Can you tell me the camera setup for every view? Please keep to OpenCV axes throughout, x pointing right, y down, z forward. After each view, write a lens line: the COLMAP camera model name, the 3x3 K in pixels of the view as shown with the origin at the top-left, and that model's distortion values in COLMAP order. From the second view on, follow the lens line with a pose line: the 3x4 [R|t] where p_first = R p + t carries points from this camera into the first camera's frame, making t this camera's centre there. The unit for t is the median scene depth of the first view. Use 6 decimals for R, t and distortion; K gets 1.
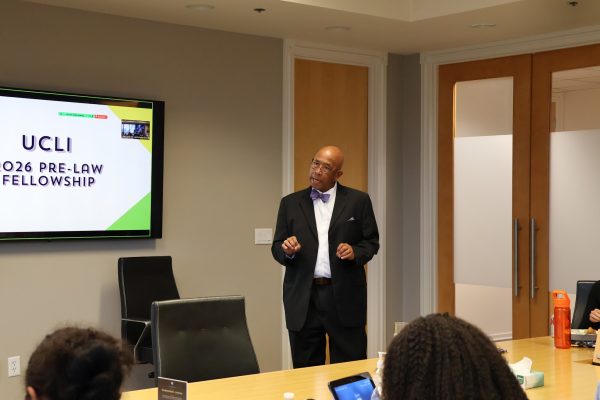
lens RADIAL K [[1220.6, 0, 300.0], [0, 1220.6, 200.0], [0, 0, 1]] dist [0.229242, -0.064901]
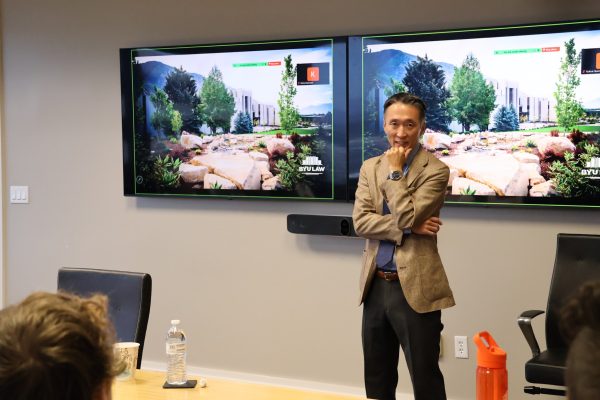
lens RADIAL K [[1220.6, 0, 300.0], [0, 1220.6, 200.0], [0, 0, 1]] dist [0.229242, -0.064901]
pose [[0.078994, 0.033352, -0.996317, 0.626636], [-0.003870, 0.999443, 0.033150, 0.001520], [0.996868, 0.001237, 0.079079, 0.817769]]
